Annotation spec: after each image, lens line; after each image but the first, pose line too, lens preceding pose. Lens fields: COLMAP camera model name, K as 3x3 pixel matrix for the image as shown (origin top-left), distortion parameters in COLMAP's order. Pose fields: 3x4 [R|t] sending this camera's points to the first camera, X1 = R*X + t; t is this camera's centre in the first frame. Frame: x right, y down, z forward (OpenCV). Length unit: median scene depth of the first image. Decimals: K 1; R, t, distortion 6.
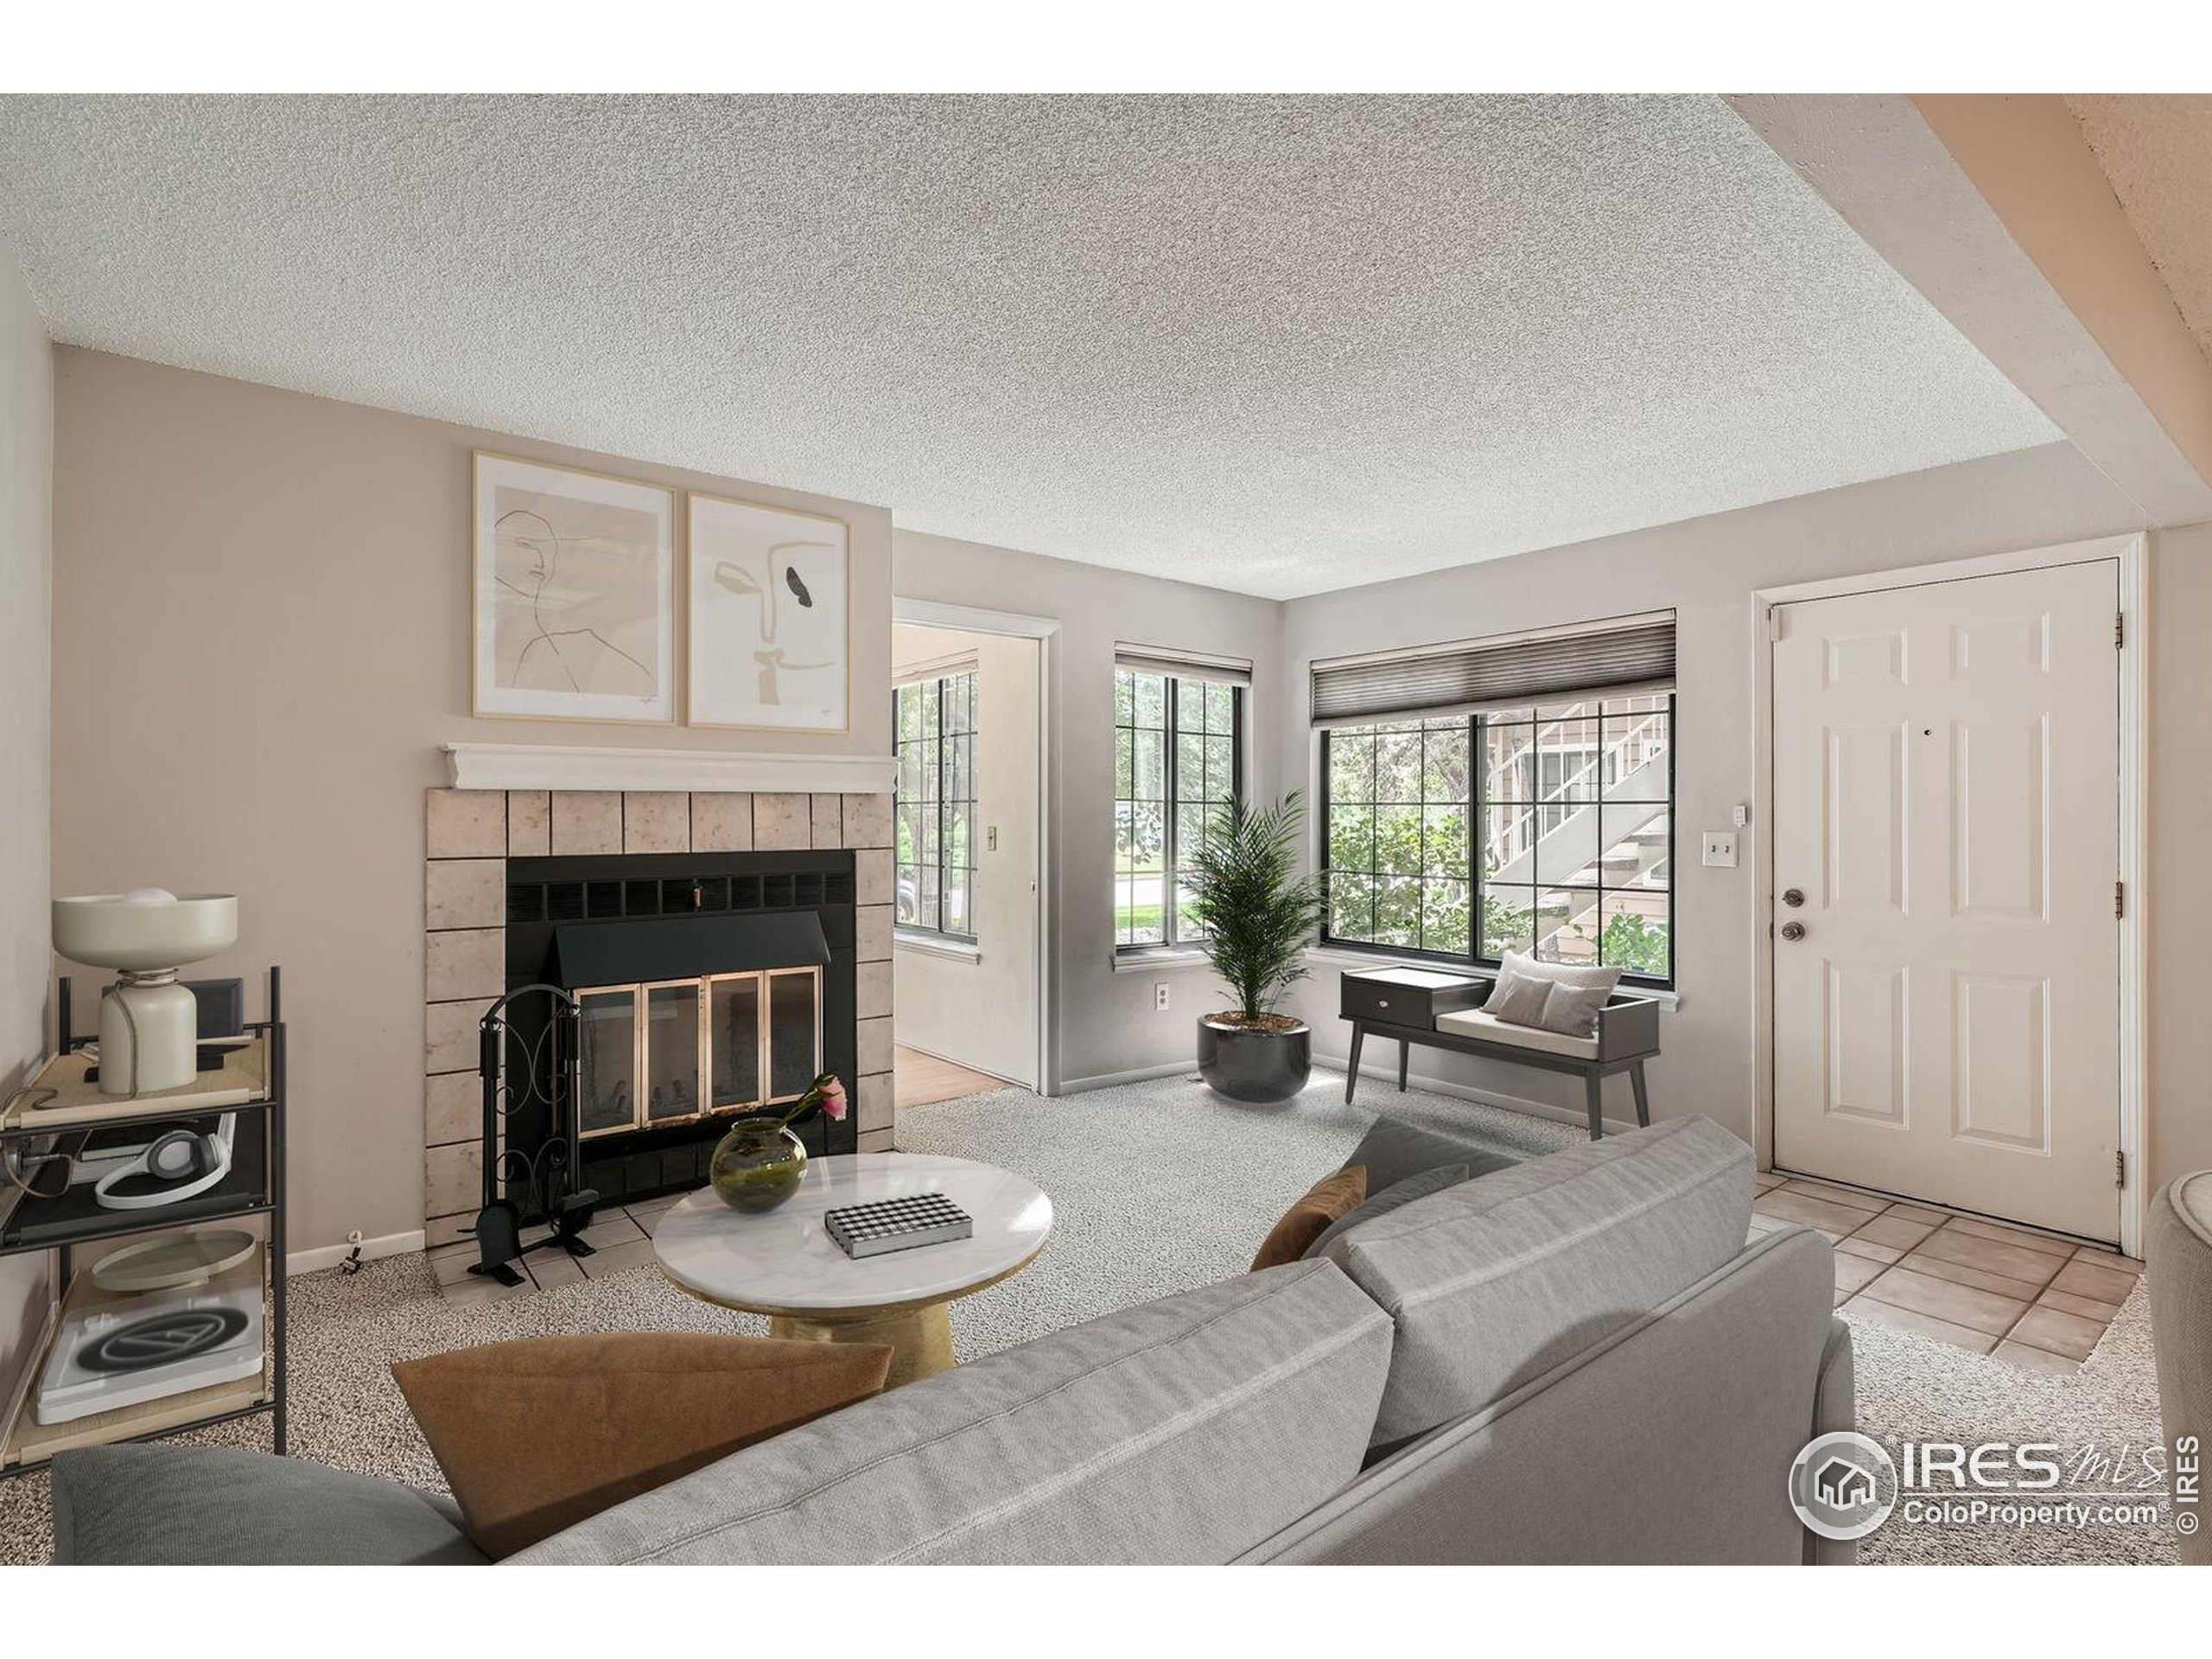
lens RADIAL K [[1082.7, 0, 1106.0], [0, 1082.7, 829.5], [0, 0, 1]] dist [-0.000698, -0.000372]
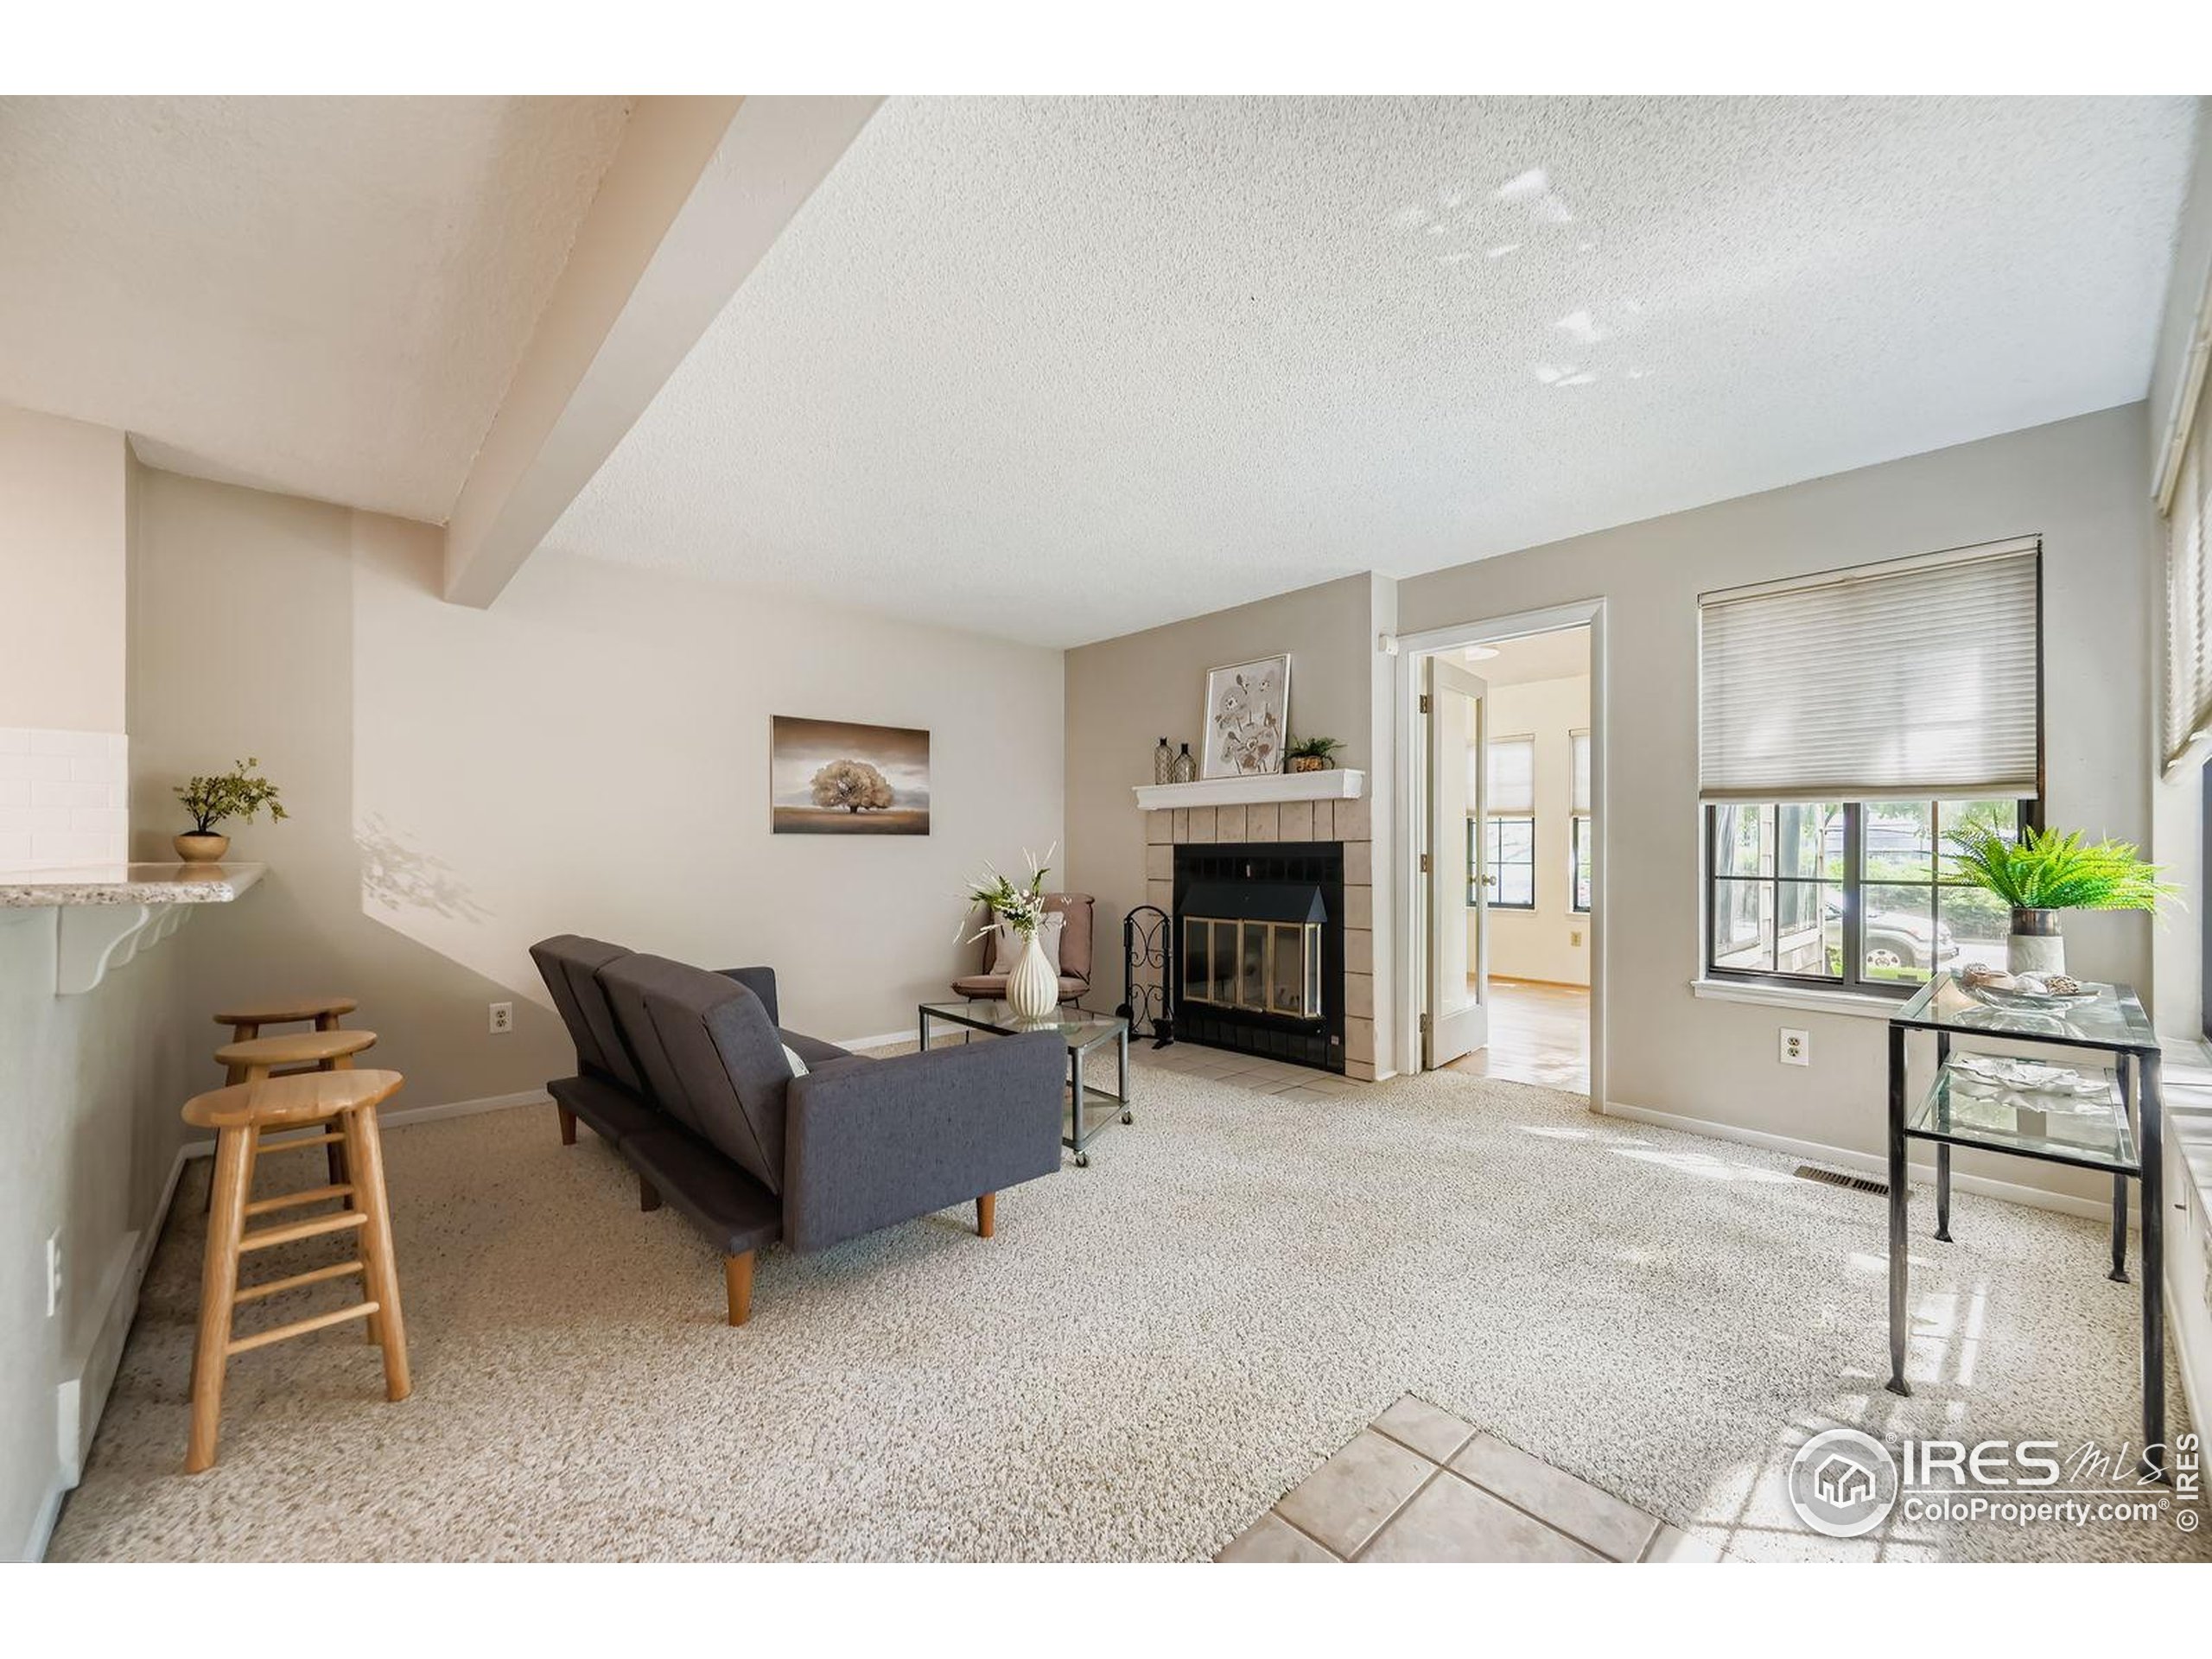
lens RADIAL K [[877.8, 0, 1105.7], [0, 877.8, 853.0], [0, 0, 1]] dist [0.001529, 0.000051]
pose [[0.065634, 0.000039, -0.997844, 0.789264], [-0.008434, 0.999964, -0.000516, 0.034920], [0.997808, 0.008450, 0.065632, 0.629213]]
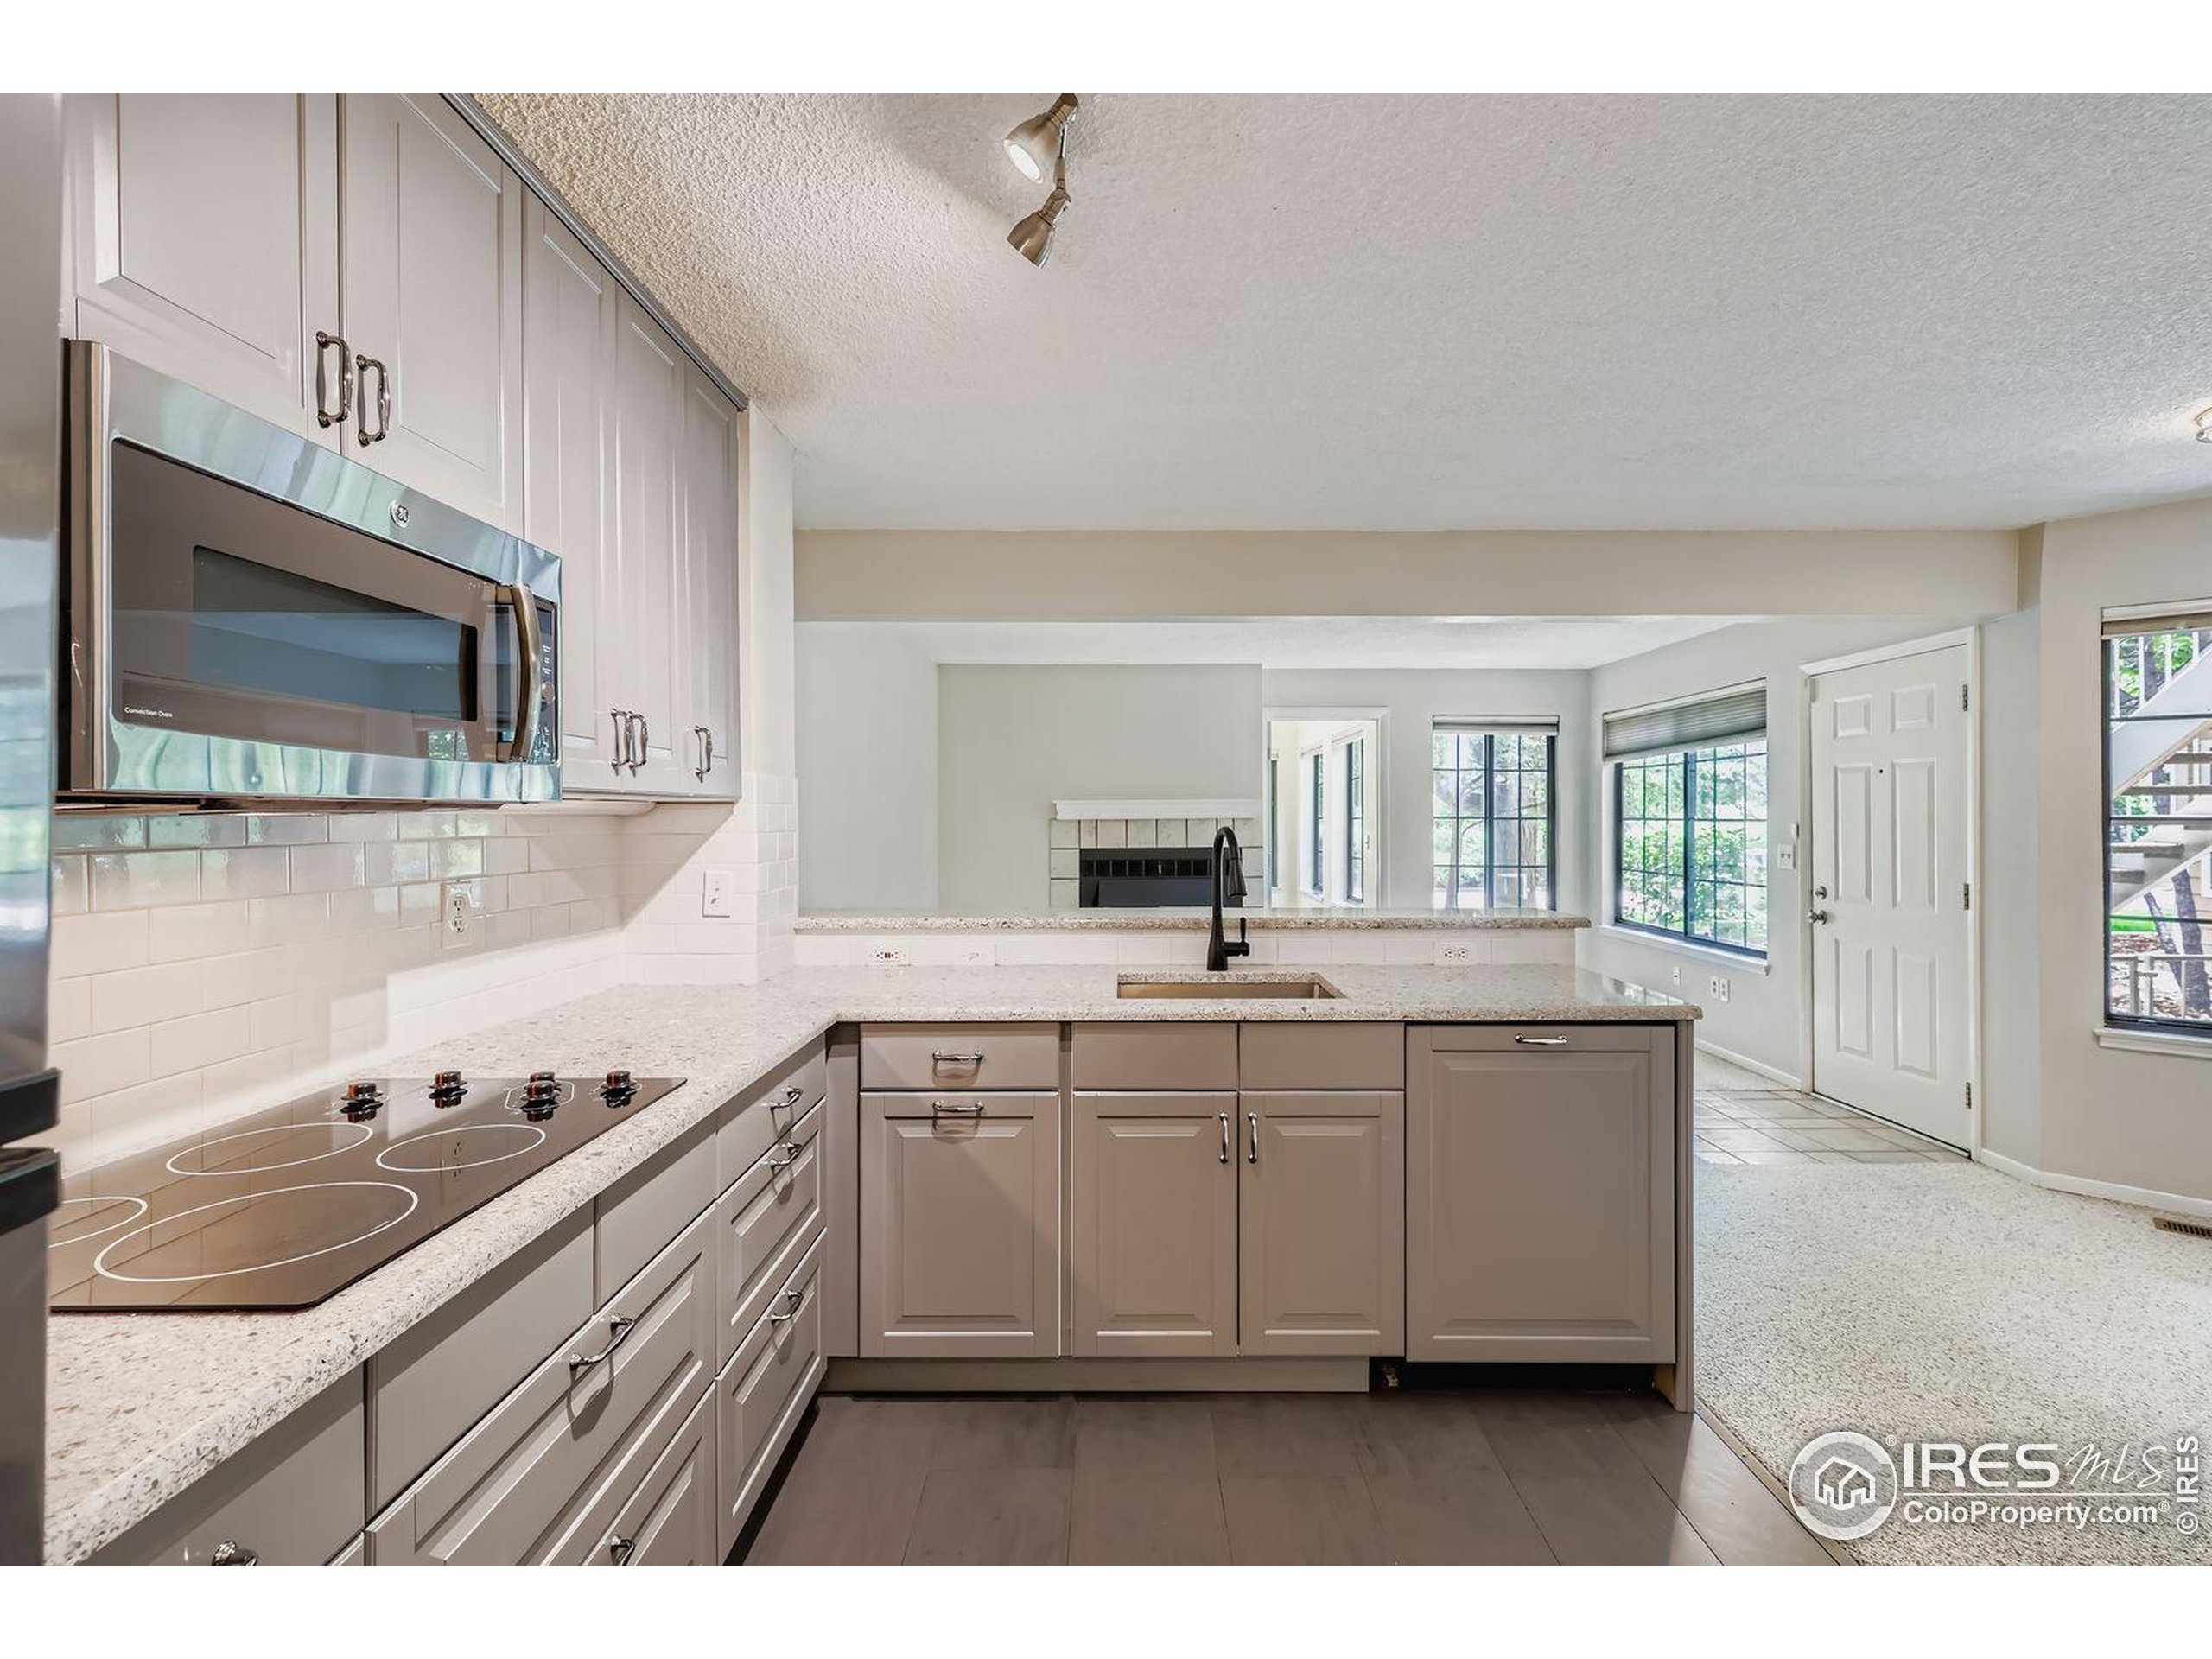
lens RADIAL K [[1028.5, 0, 1117.4], [0, 1028.5, 819.9], [0, 0, 1]] dist [0.008252, -0.000418]
pose [[0.777569, -0.003369, -0.628788, 0.706334], [-0.001287, 0.999975, -0.006948, -0.016077], [0.628796, 0.006212, 0.777546, -0.516576]]
